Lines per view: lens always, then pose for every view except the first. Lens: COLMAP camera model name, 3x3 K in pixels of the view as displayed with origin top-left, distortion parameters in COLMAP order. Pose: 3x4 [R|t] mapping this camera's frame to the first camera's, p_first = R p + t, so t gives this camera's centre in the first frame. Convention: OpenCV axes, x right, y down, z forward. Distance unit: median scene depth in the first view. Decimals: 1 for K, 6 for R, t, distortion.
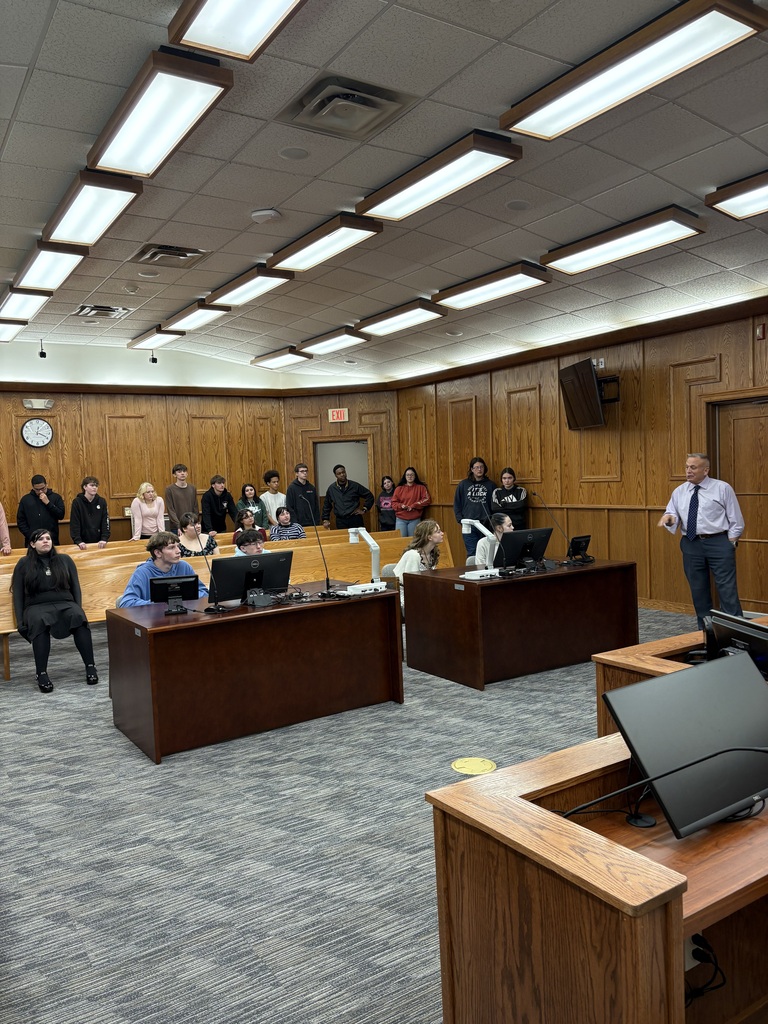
lens RADIAL K [[773.2, 0, 384.0], [0, 773.2, 512.0], [0, 0, 1]] dist [0.062129, -0.055400]
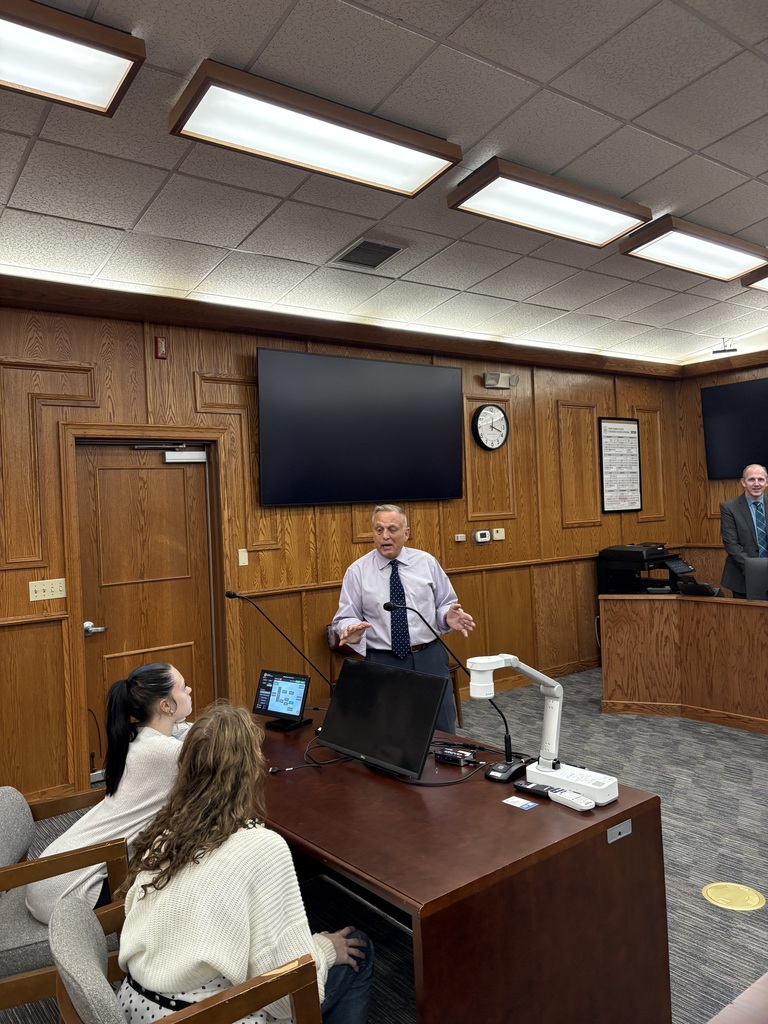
lens RADIAL K [[786.8, 0, 370.1], [0, 786.8, 514.0], [0, 0, 1]] dist [0.051194, -0.005532]
pose [[-0.061256, 0.035042, 0.997507, -0.220572], [0.086664, 0.995796, -0.029660, -0.044196], [-0.994353, 0.084632, -0.064035, 0.845871]]
